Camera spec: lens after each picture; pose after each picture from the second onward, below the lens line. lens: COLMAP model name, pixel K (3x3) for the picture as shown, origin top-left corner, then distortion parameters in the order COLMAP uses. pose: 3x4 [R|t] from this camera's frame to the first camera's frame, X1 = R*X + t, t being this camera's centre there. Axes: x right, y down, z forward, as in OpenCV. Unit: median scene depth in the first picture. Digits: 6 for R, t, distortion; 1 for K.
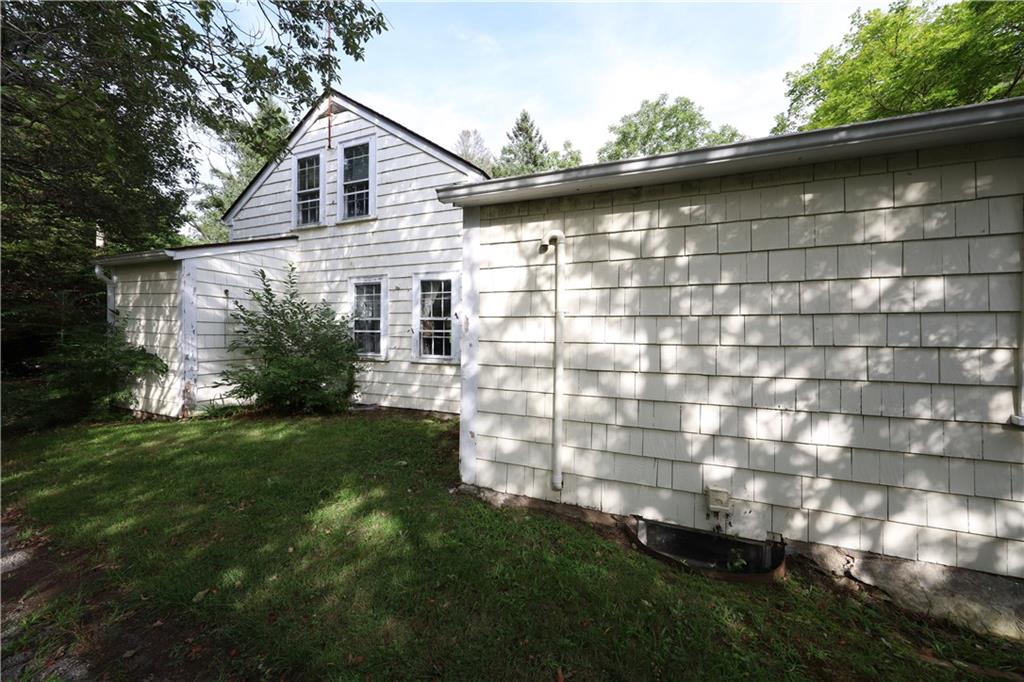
lens RADIAL K [[332.7, 0, 512.0], [0, 332.7, 341.0], [0, 0, 1]] dist [0.004744, 0.000138]
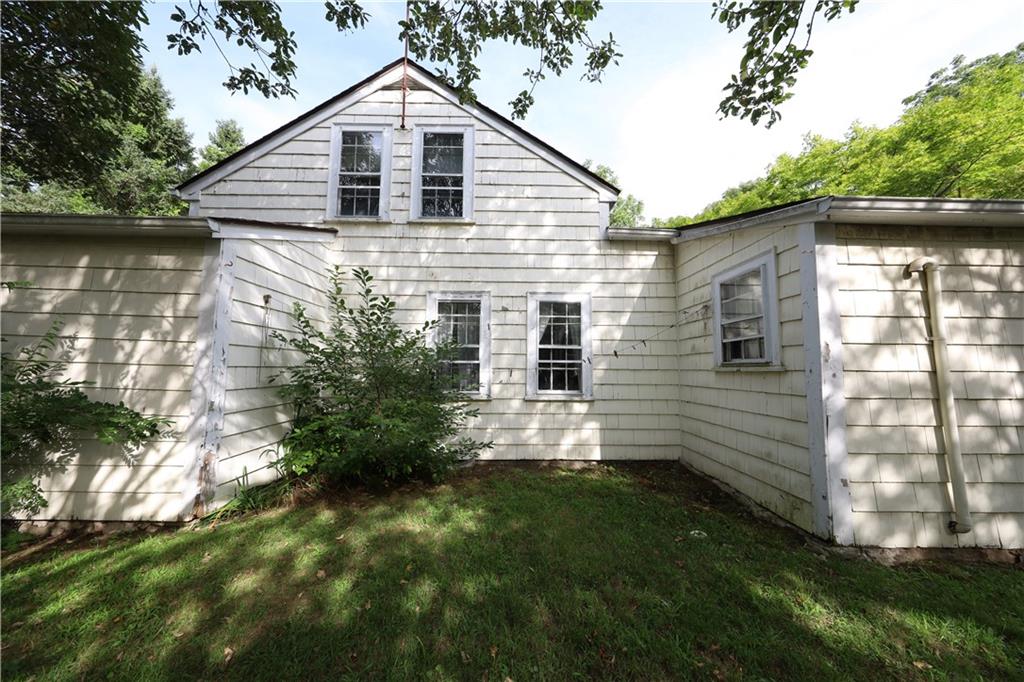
lens RADIAL K [[332.7, 0, 512.0], [0, 332.7, 341.0], [0, 0, 1]] dist [0.004744, 0.000138]
pose [[0.931907, 0.025102, 0.361827, -0.653294], [0.011675, 0.995009, -0.099097, 0.001159], [-0.362509, 0.096574, 0.926963, 0.258139]]
